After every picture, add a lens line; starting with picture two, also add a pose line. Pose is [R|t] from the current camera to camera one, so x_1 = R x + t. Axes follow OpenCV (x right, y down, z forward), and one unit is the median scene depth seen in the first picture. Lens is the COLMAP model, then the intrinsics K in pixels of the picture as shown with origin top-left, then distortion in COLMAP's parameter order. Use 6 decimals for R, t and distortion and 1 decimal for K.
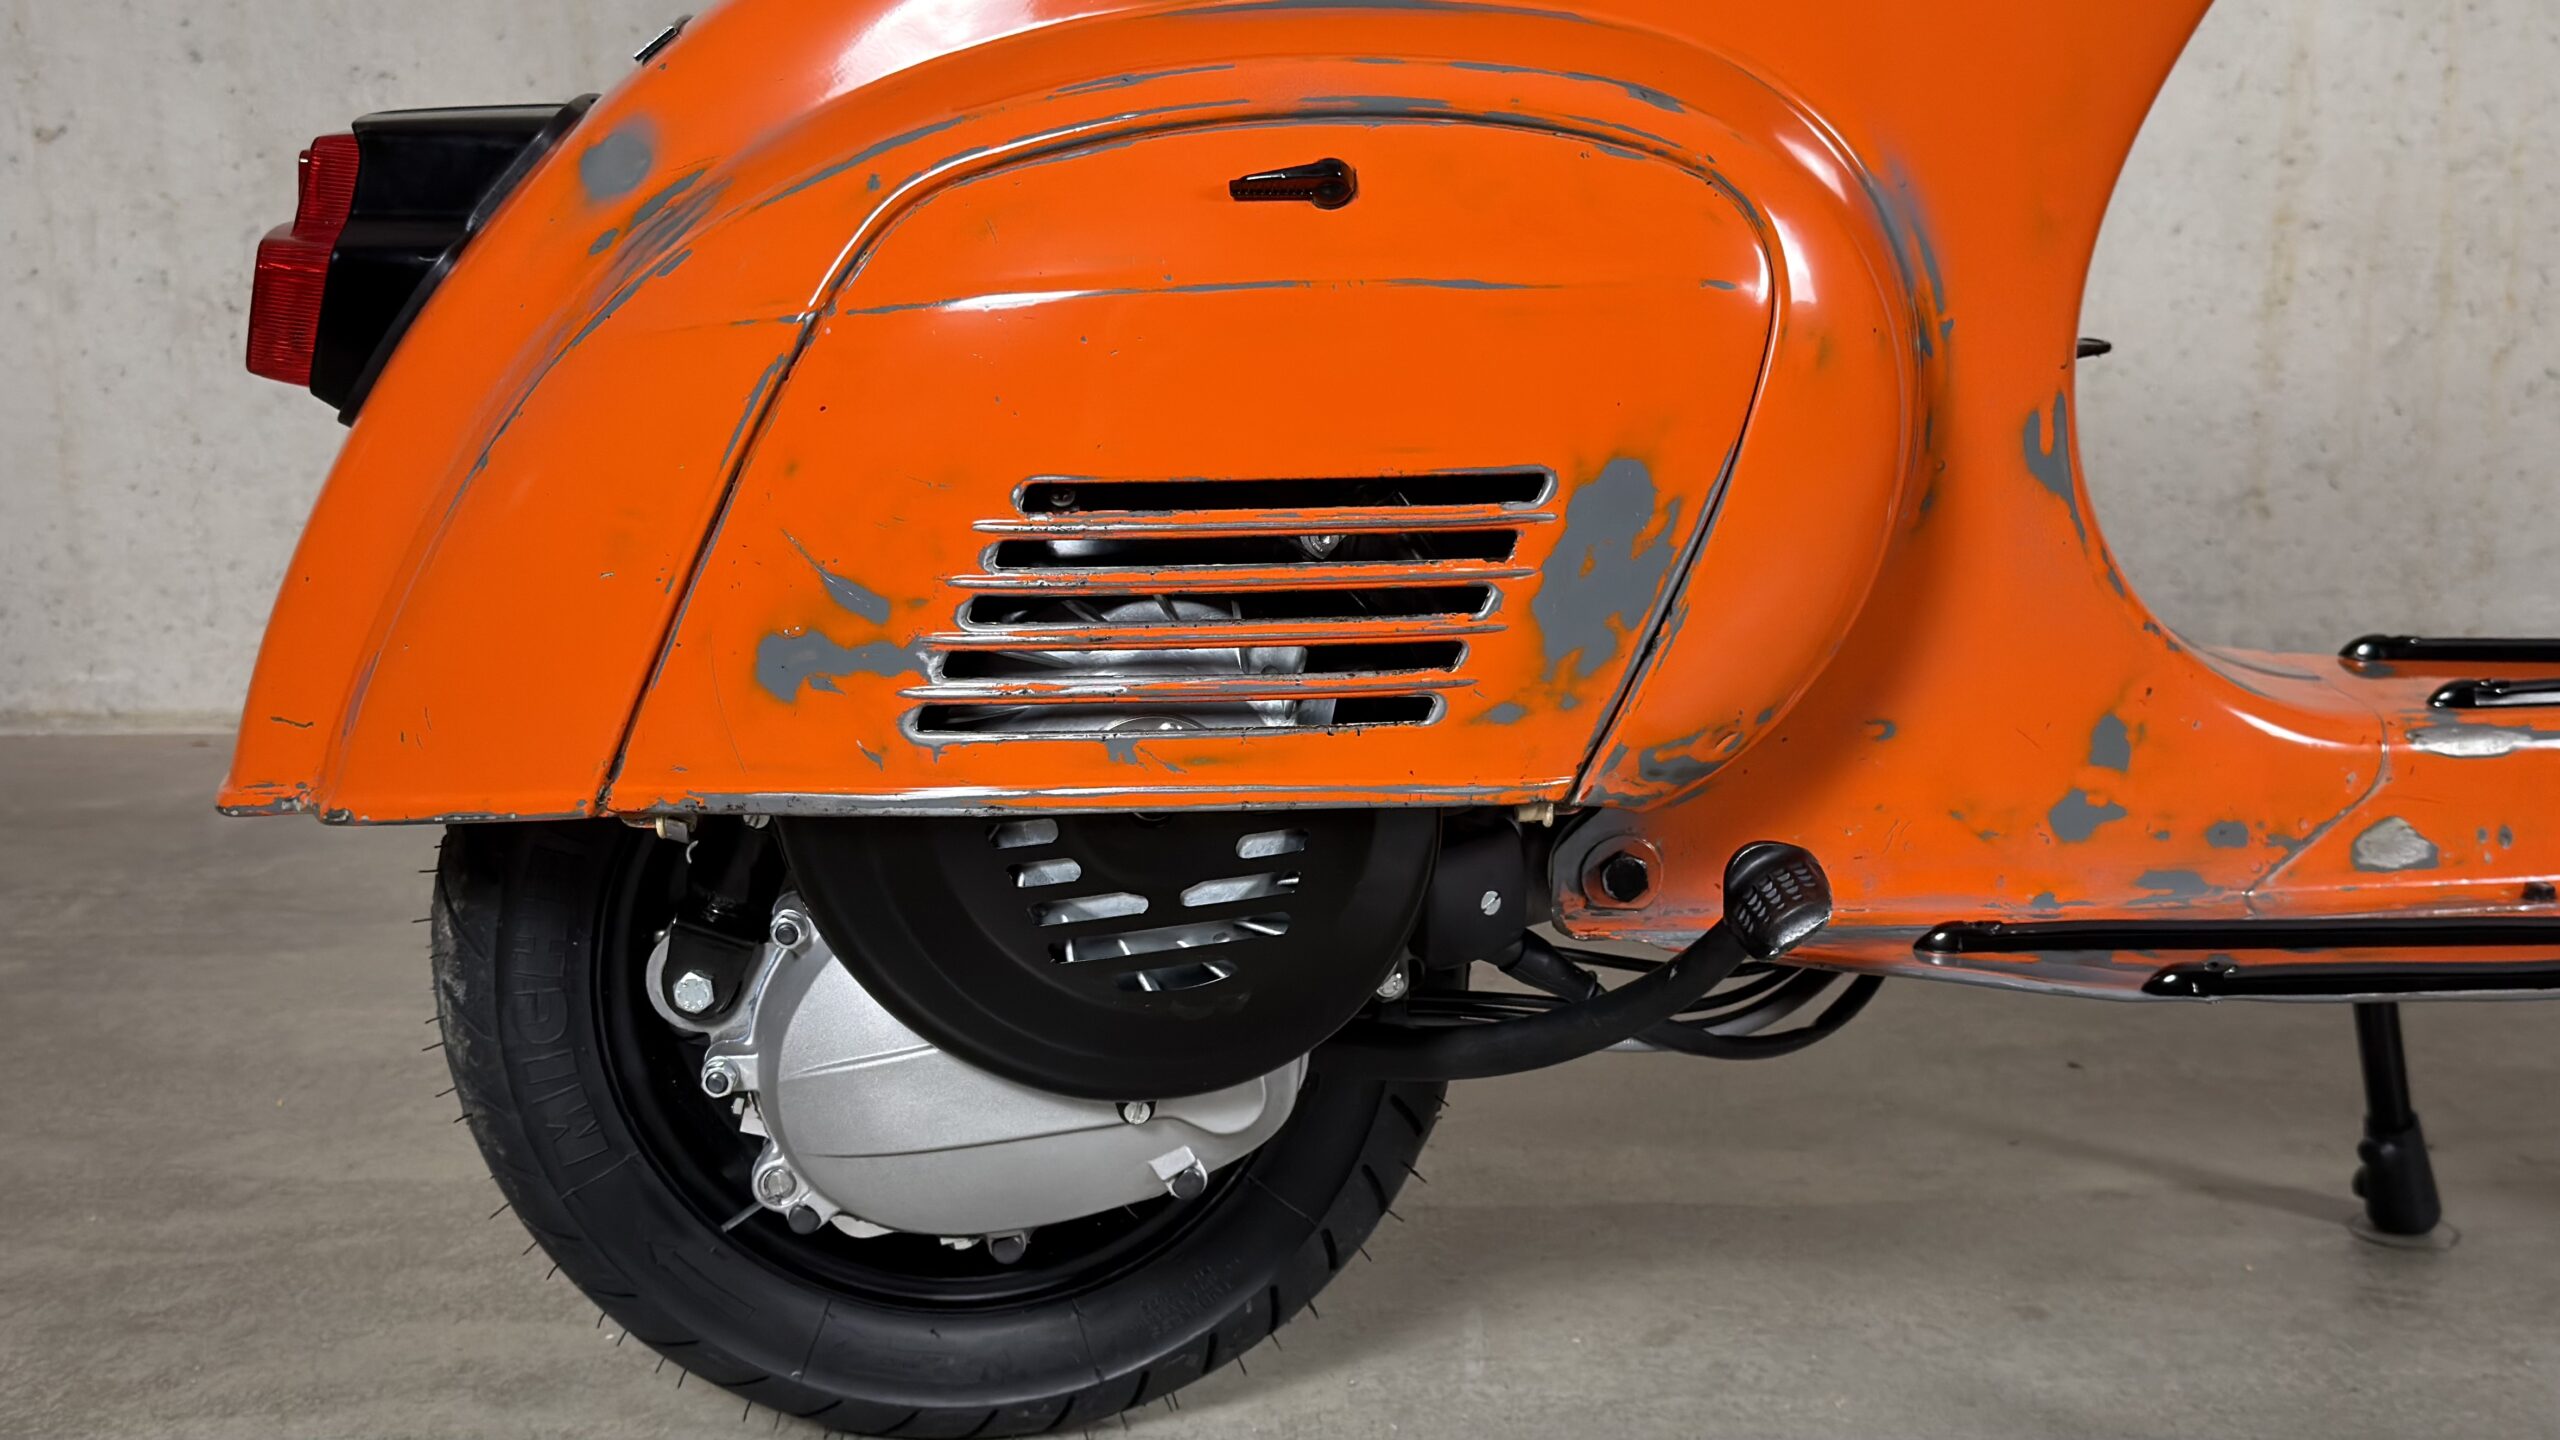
lens RADIAL K [[3141.0, 0, 1271.4], [0, 3141.0, 722.2], [0, 0, 1]] dist [0.081340, 0.000000]
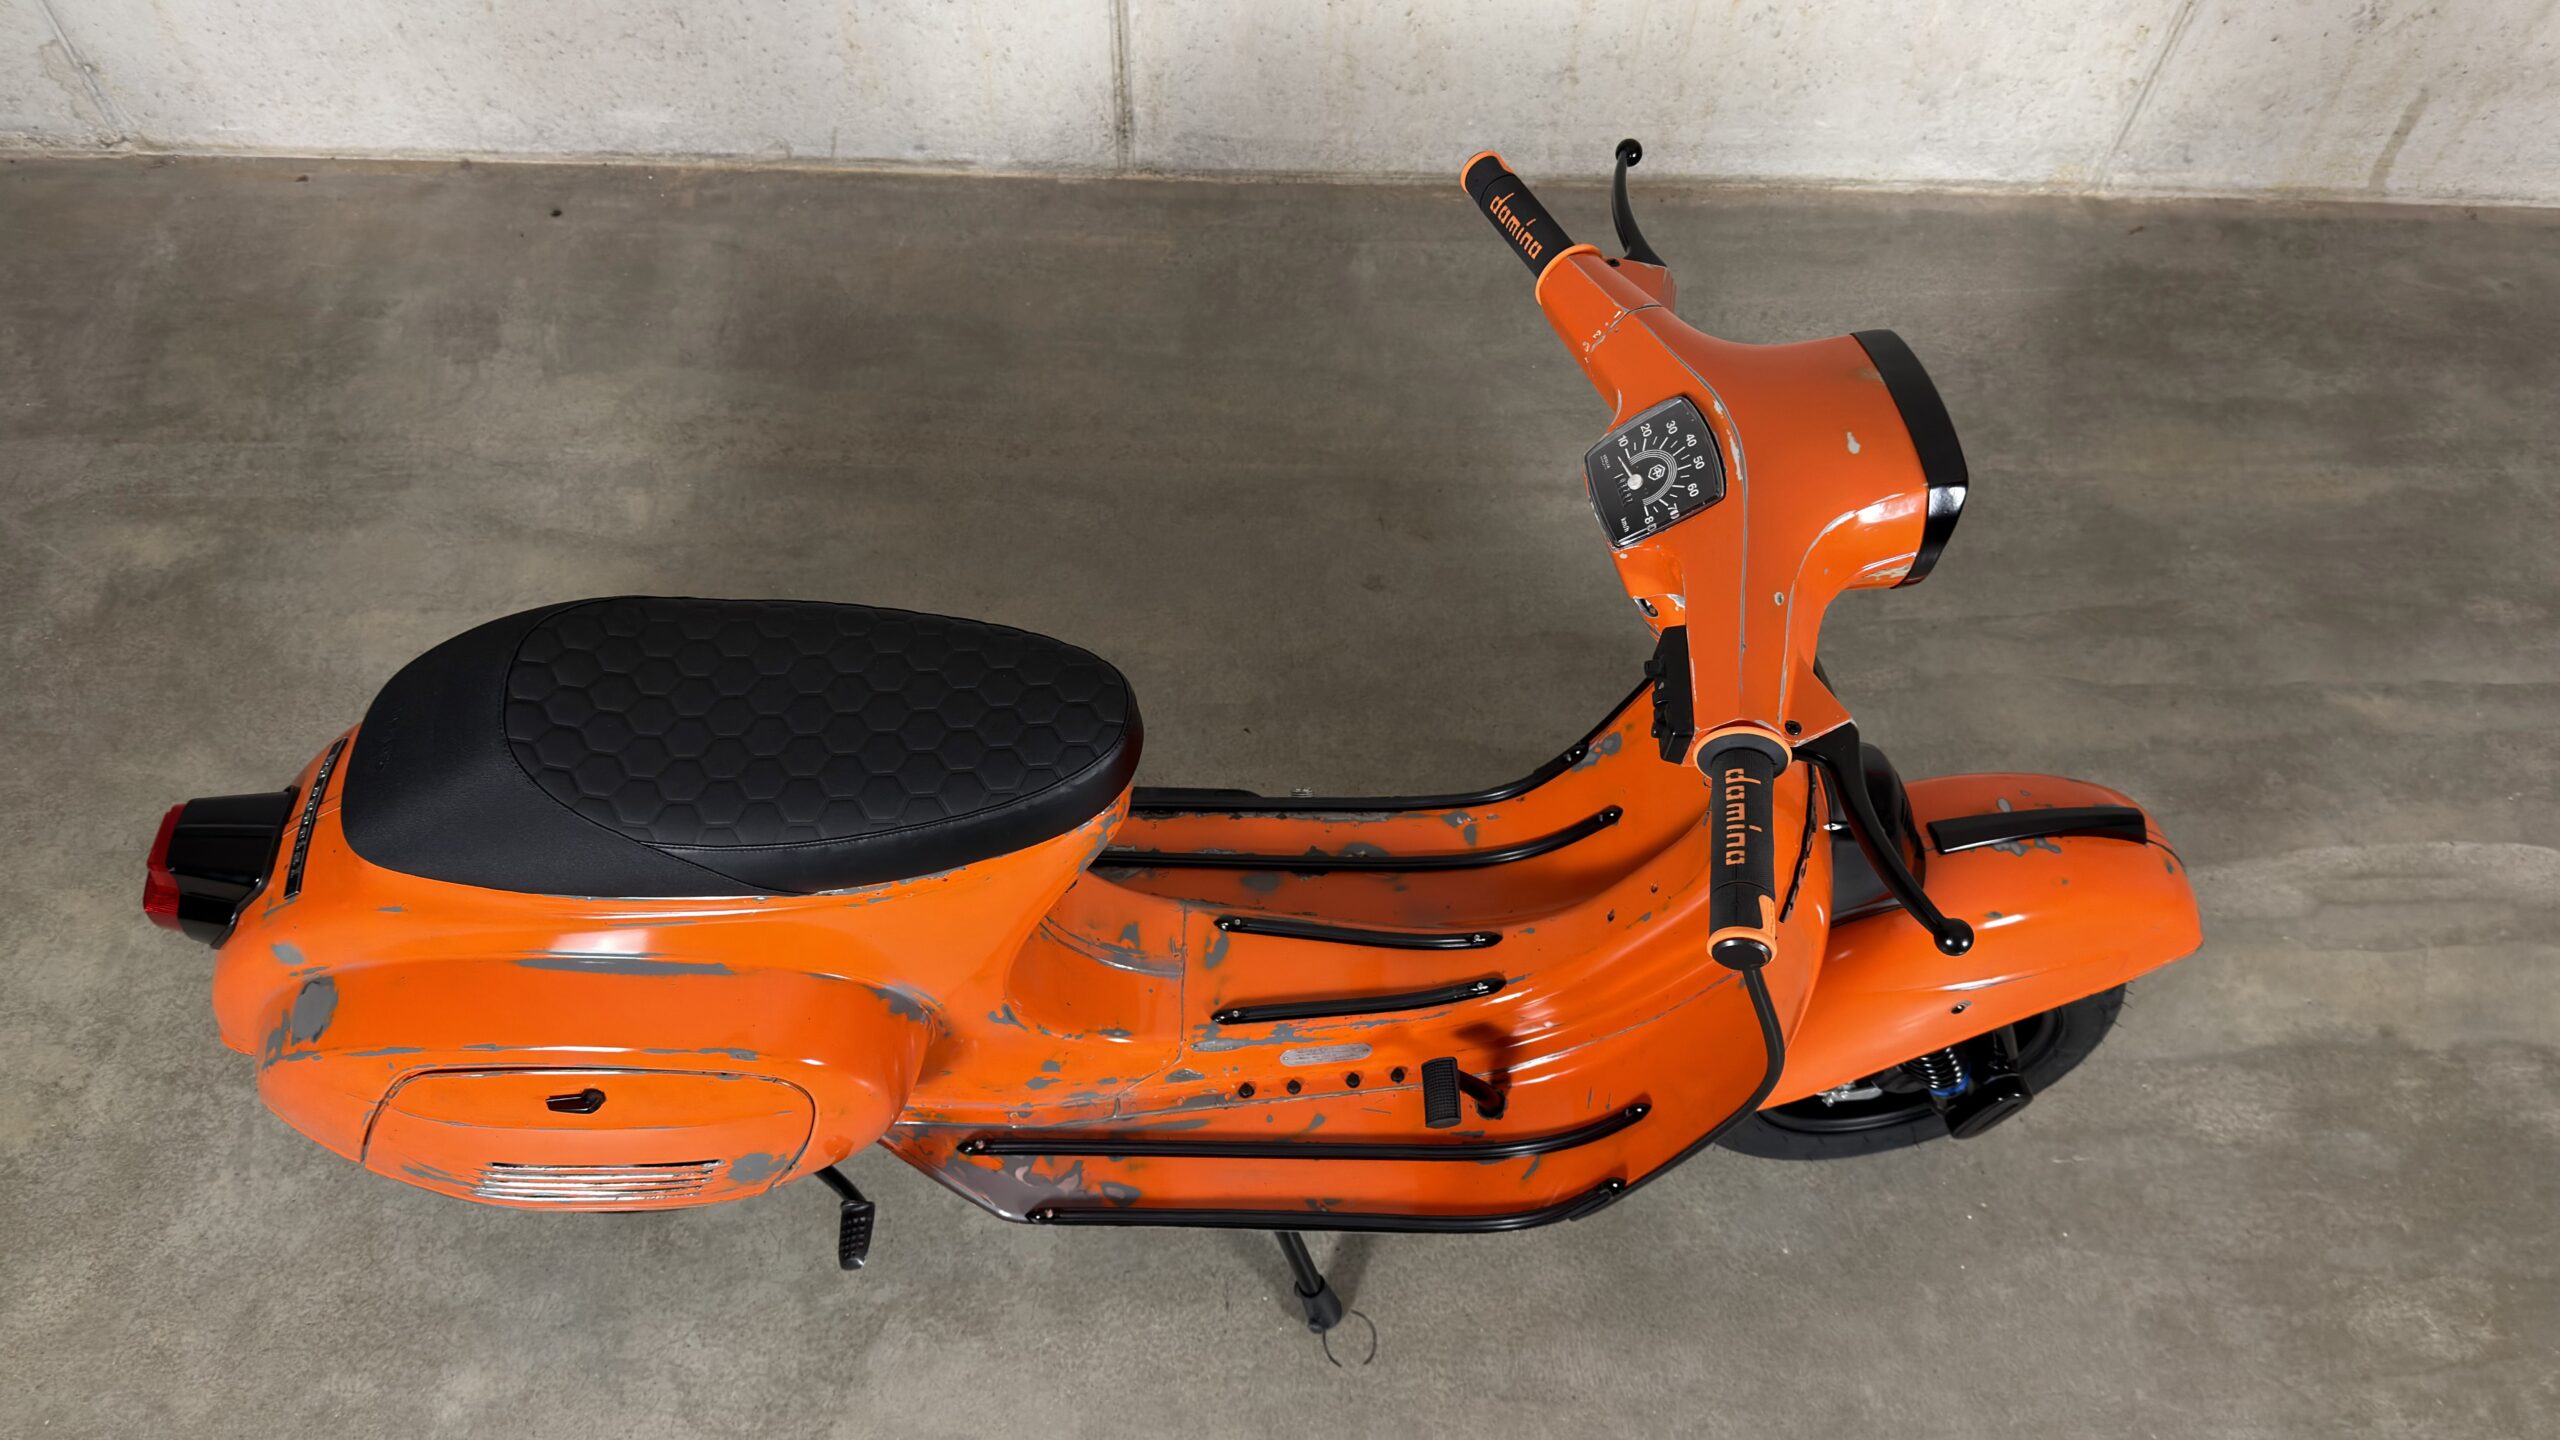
lens RADIAL K [[1922.0, 0, 1283.2], [0, 1922.0, 757.6], [0, 0, 1]] dist [0.024706, -0.033258]
pose [[0.998650, 0.051946, -0.000601, 0.191366], [-0.036190, 0.703949, 0.709328, -0.512552], [0.037270, -0.708348, 0.704878, 0.086877]]
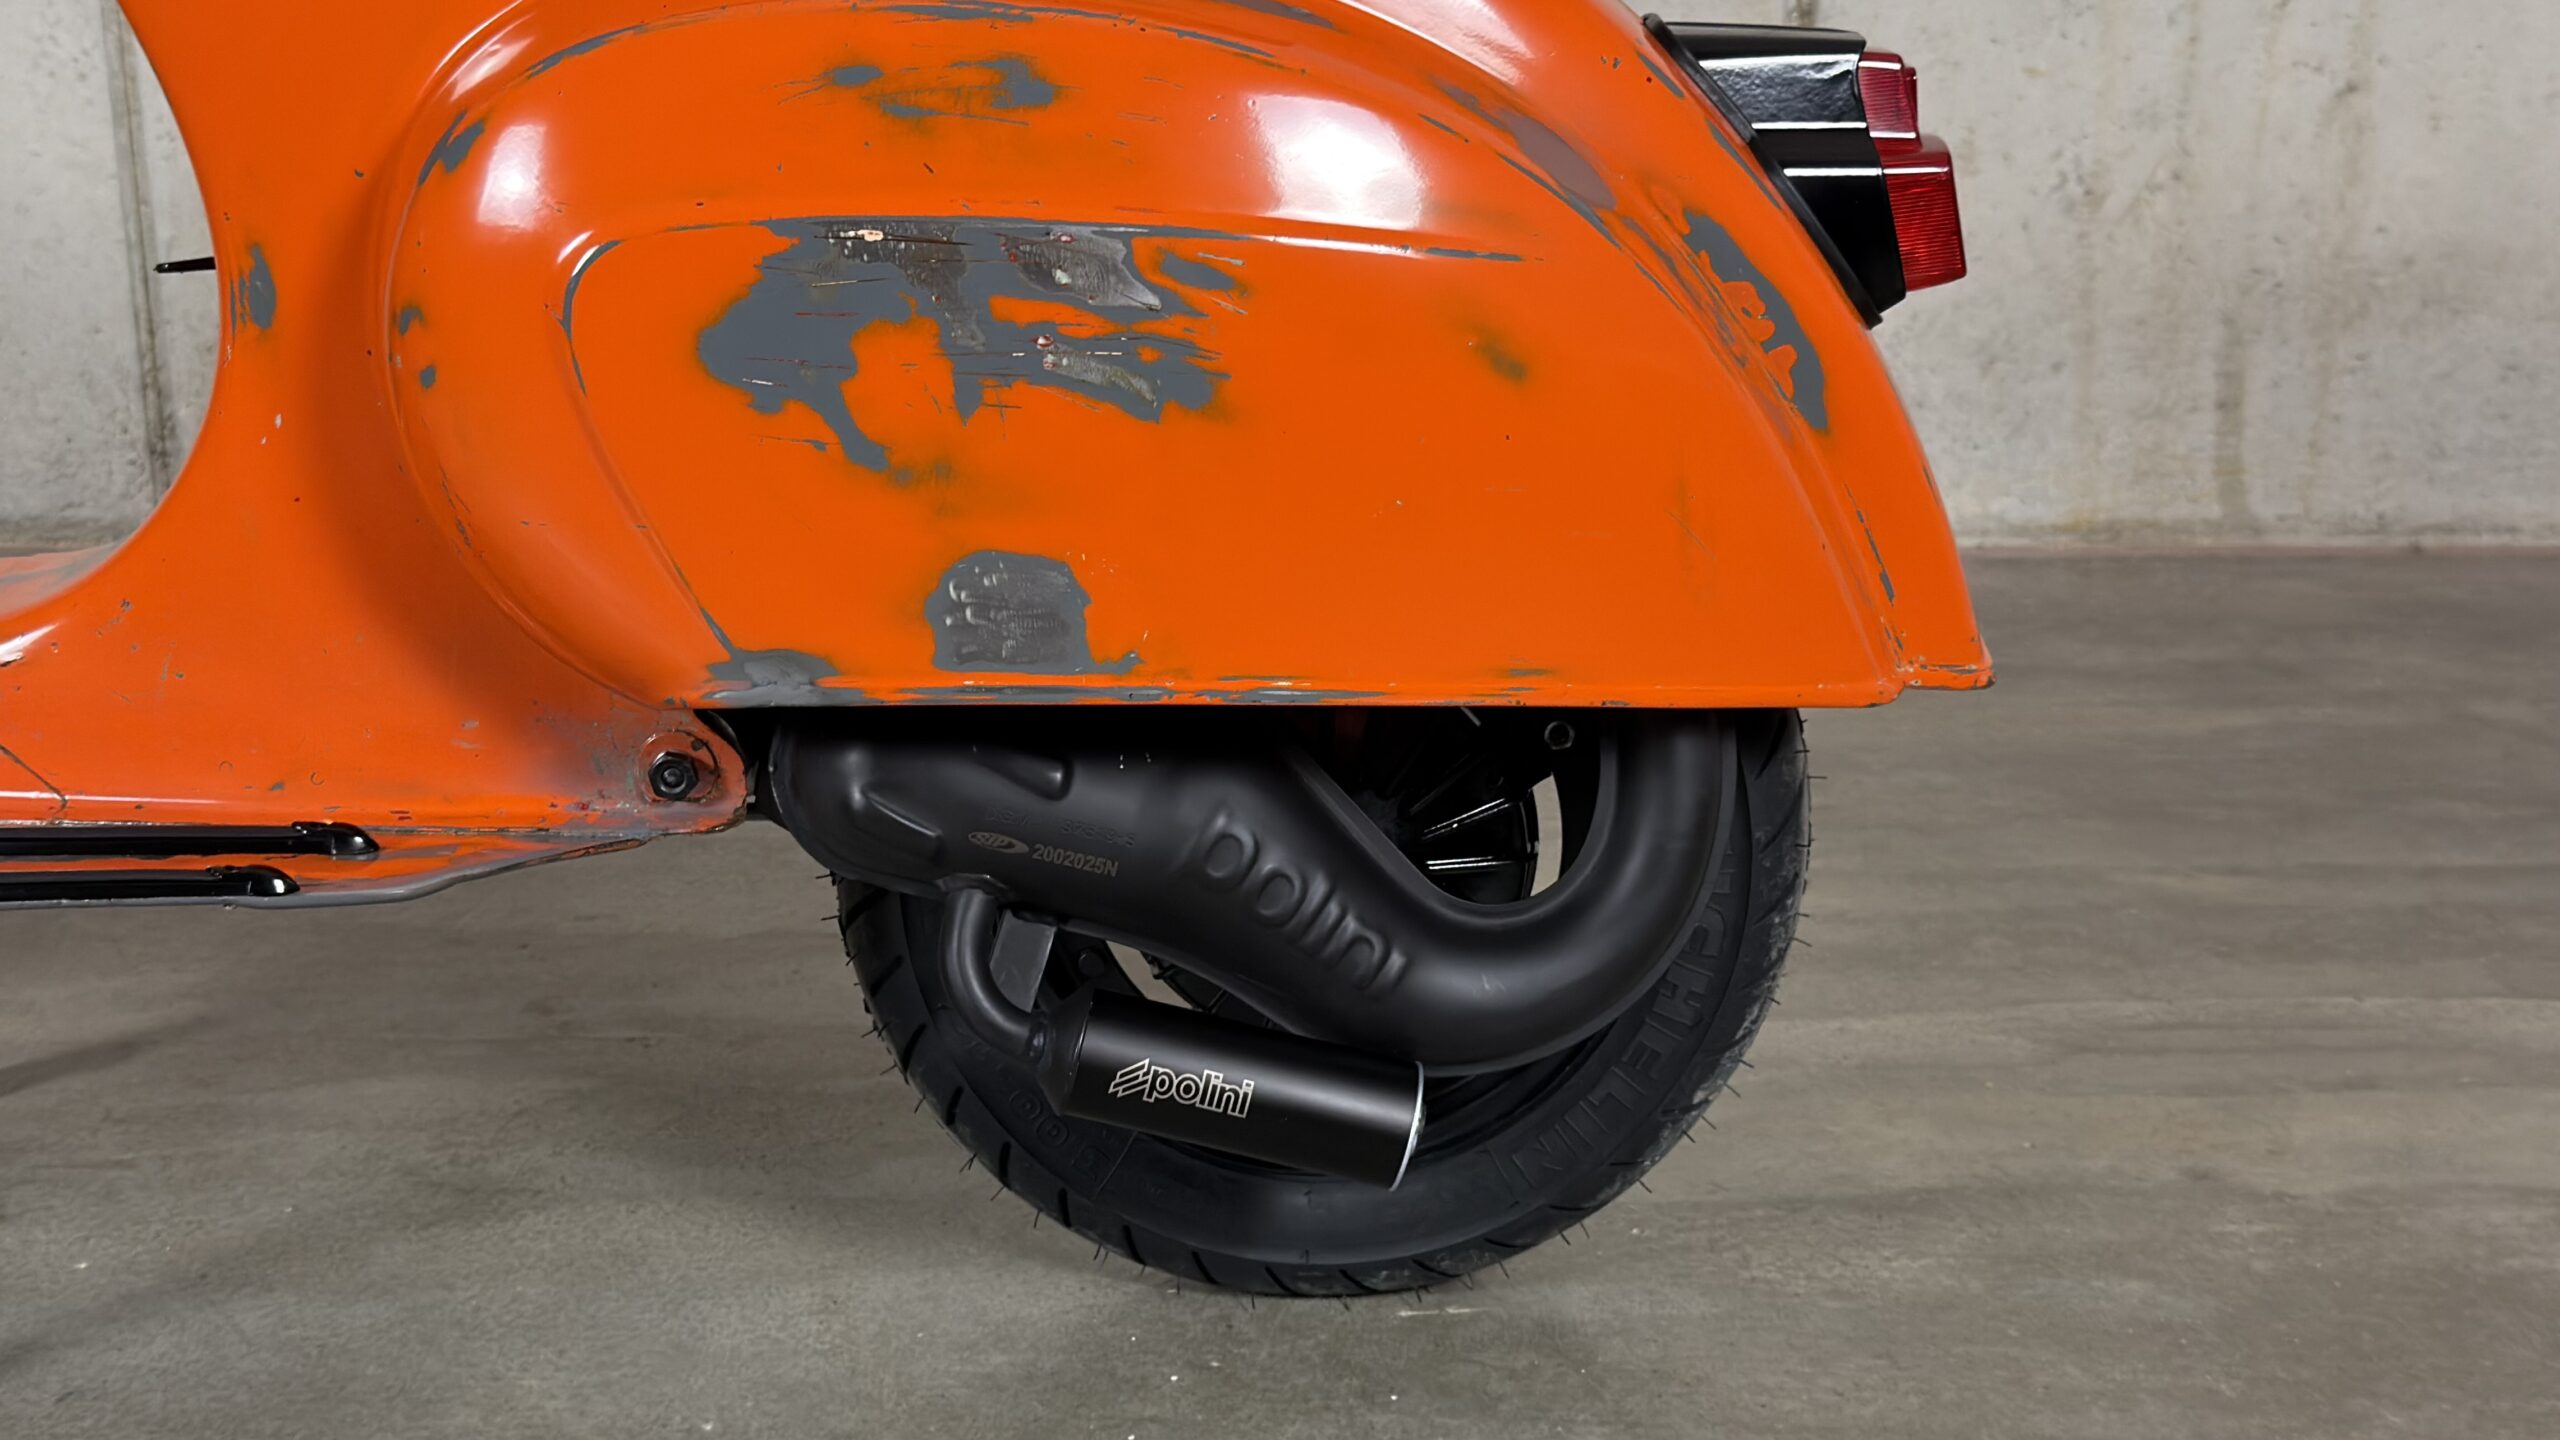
lens RADIAL K [[3242.5, 0, 1277.7], [0, 3242.5, 714.9], [0, 0, 1]] dist [0.118579, 0.000000]
pose [[0.998898, 0.011783, -0.045435, 0.497915], [-0.008425, 0.997266, 0.073411, -0.026615], [0.046175, -0.072947, 0.996266, -0.023706]]
